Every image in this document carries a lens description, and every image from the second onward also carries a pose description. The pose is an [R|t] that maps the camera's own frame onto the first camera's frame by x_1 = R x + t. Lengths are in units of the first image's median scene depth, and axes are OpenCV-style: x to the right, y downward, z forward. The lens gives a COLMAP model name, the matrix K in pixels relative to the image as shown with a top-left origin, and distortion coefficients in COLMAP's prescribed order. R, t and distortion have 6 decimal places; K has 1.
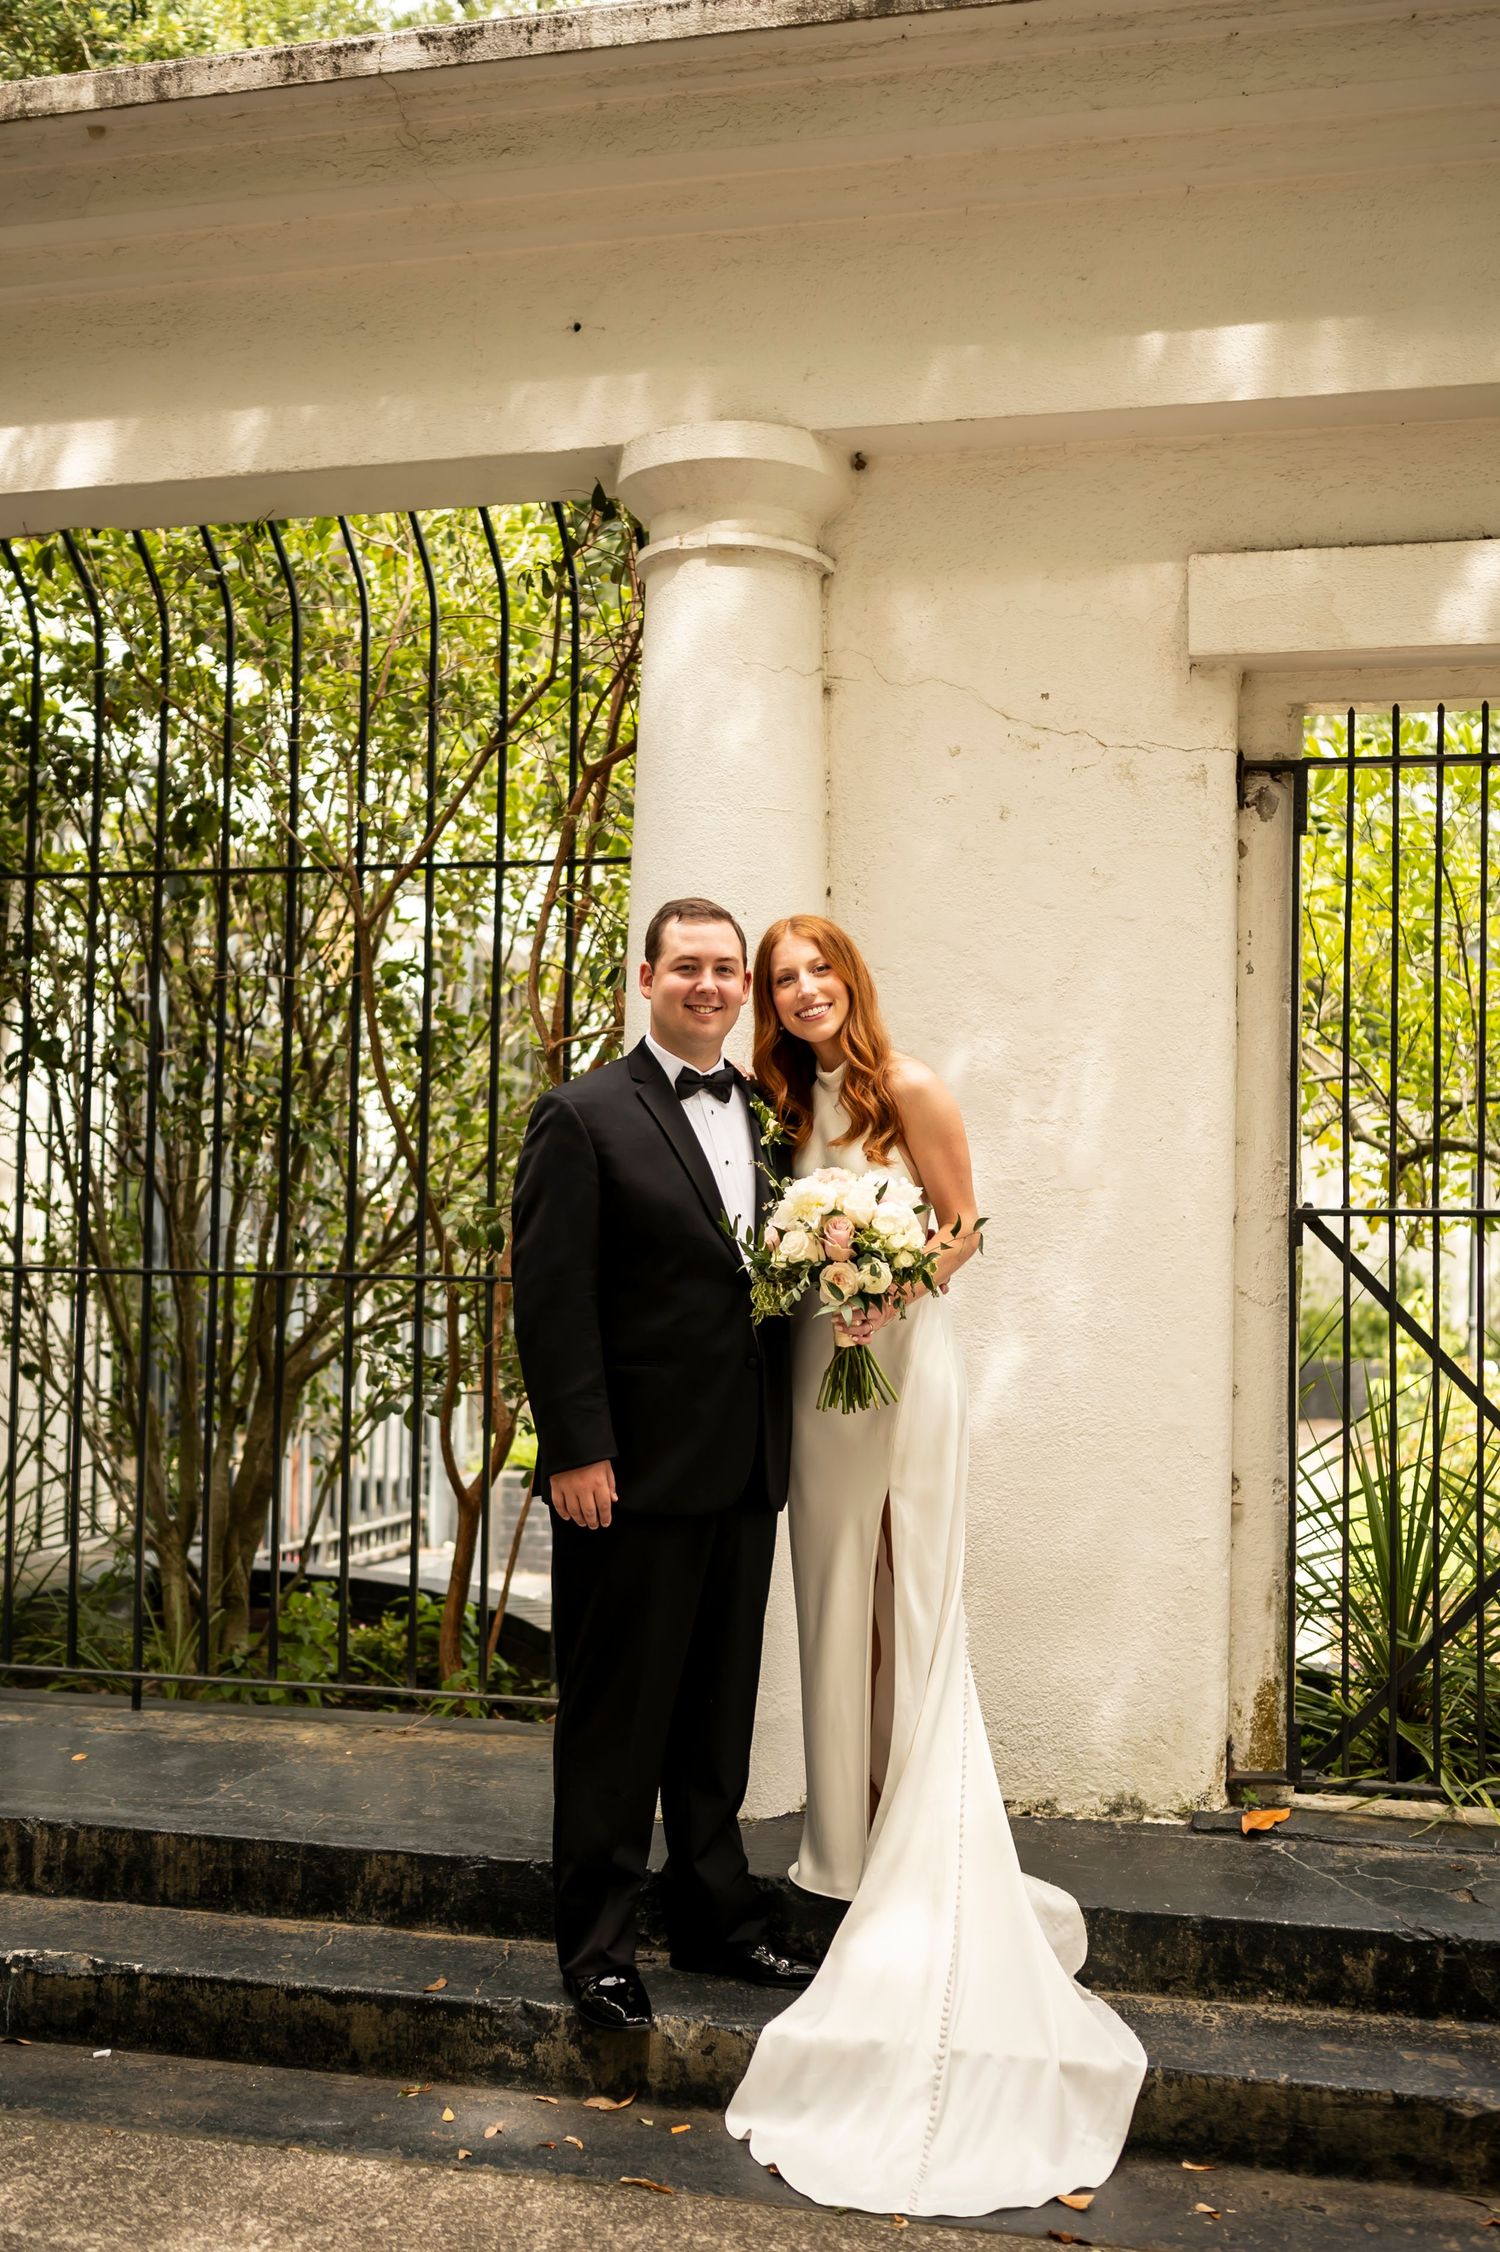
lens RADIAL K [[2233.8, 0, 753.3], [0, 2233.8, 1134.2], [0, 0, 1]] dist [-0.012007, 0.000000]
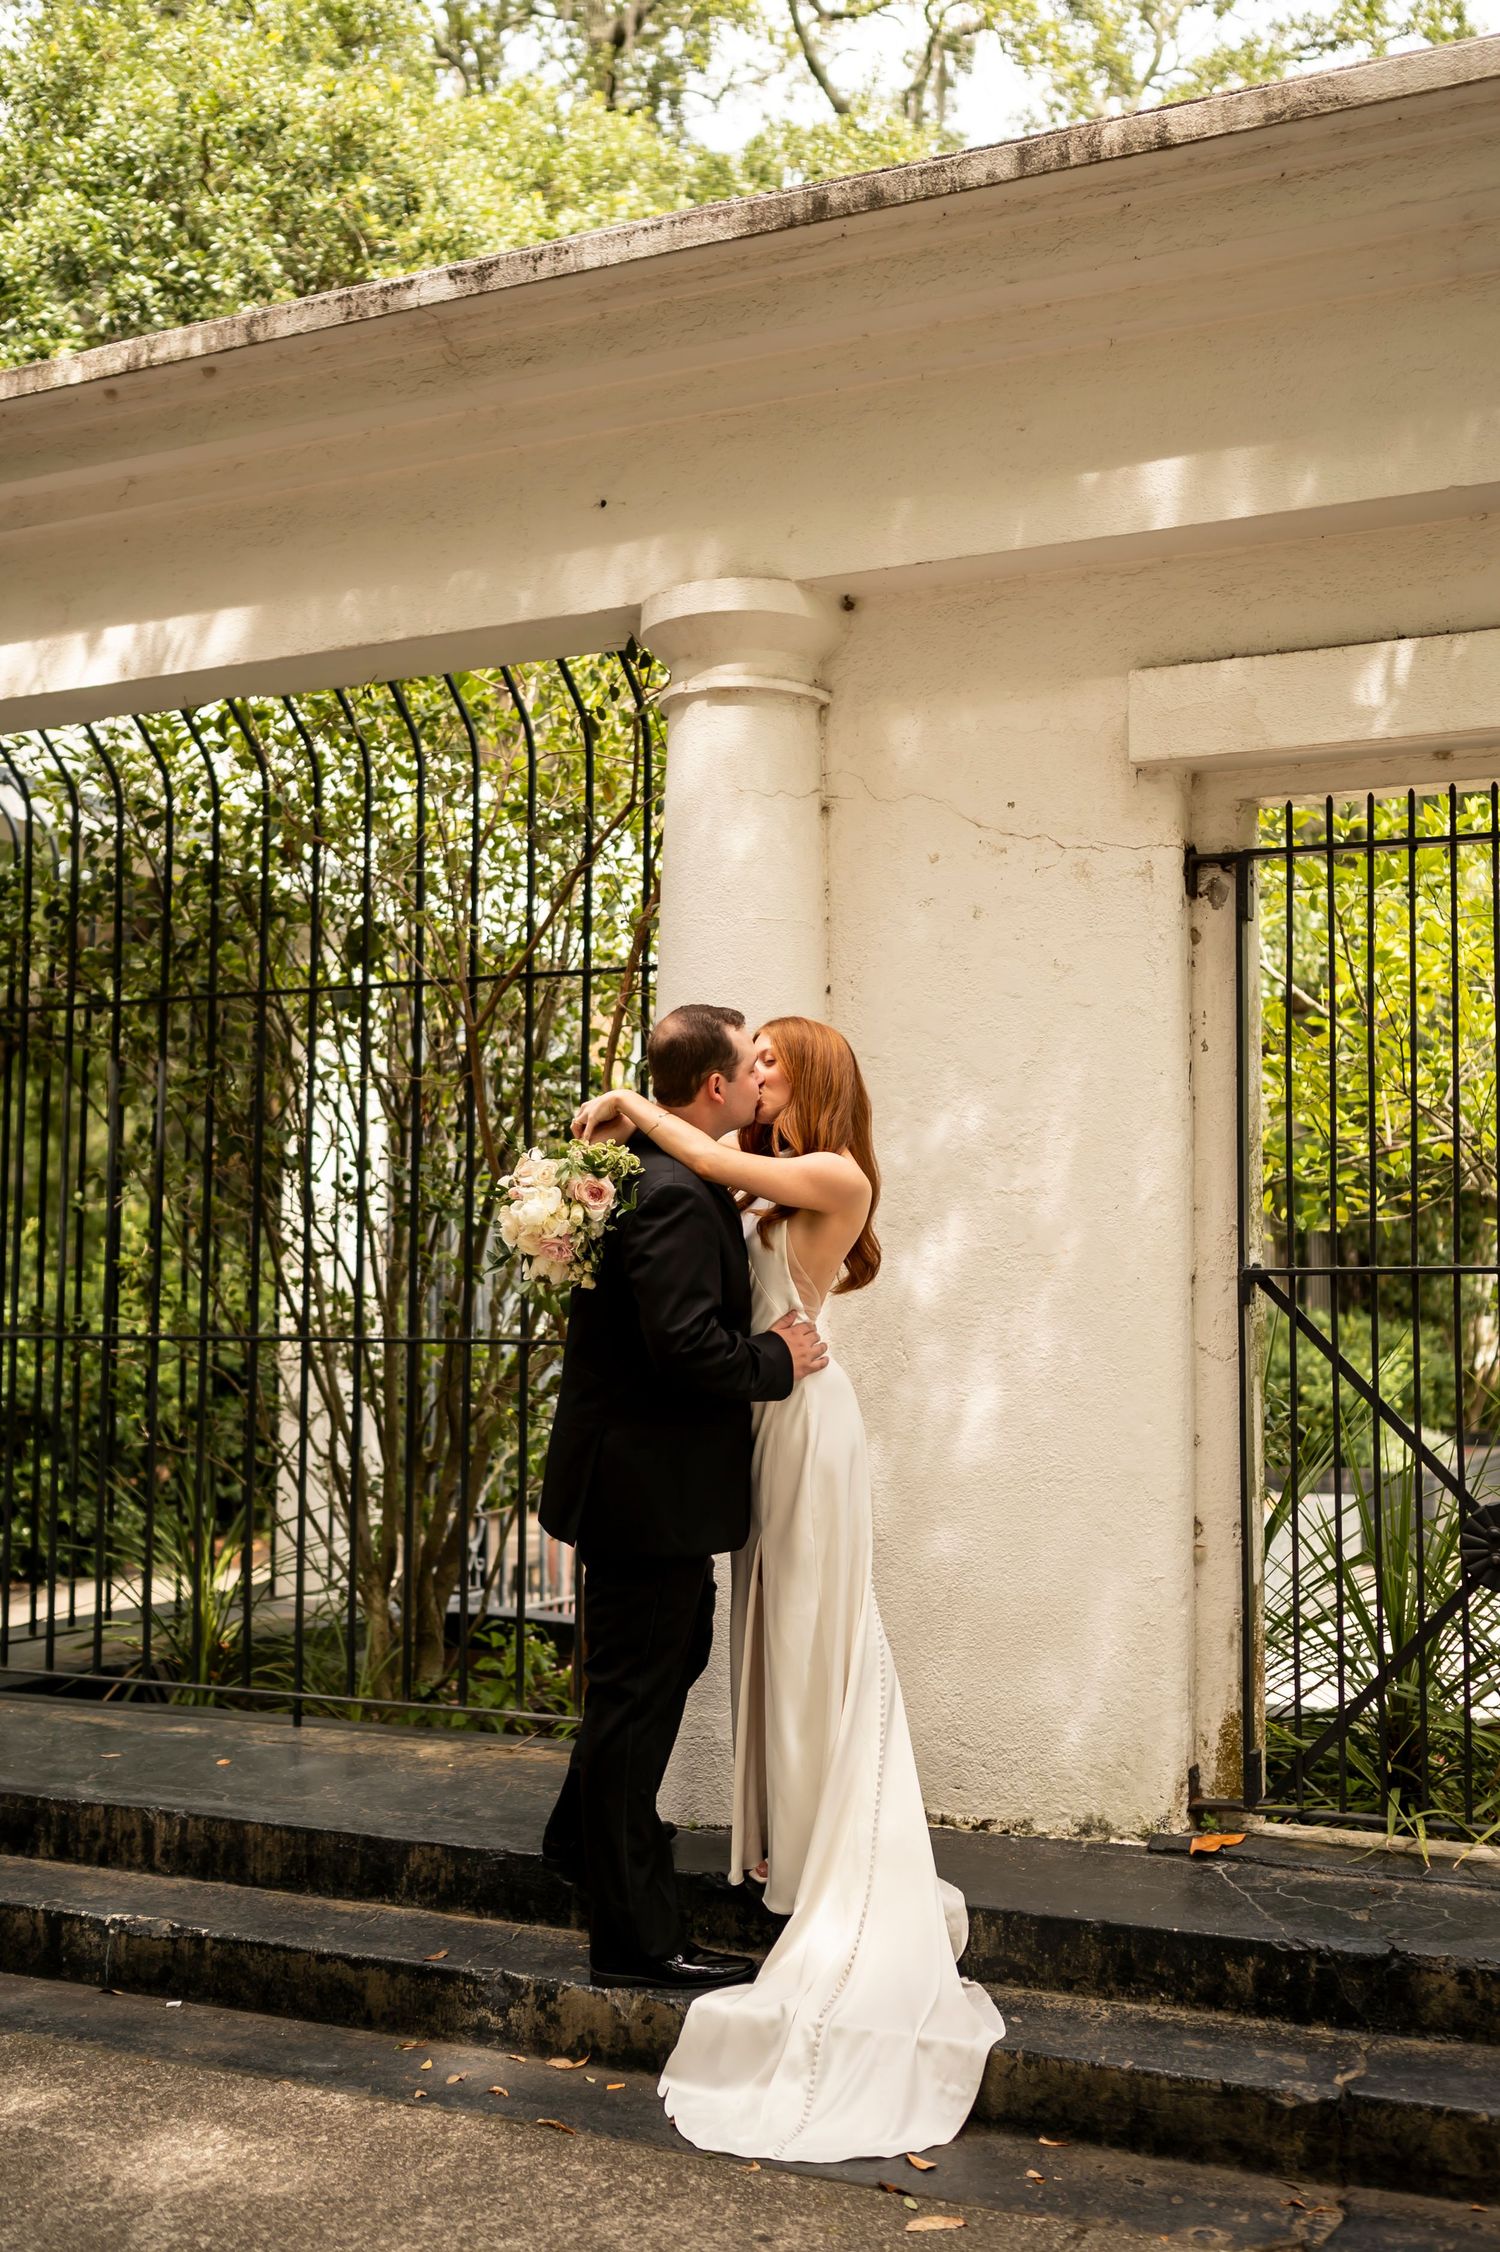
lens RADIAL K [[2233.8, 0, 746.4], [0, 2233.8, 1120.6], [0, 0, 1]] dist [-0.012007, 0.000000]
pose [[0.980931, -0.027778, -0.192359, 0.219242], [0.020578, 0.999014, -0.039328, -0.000714], [0.193262, 0.034620, 0.980536, -0.100280]]
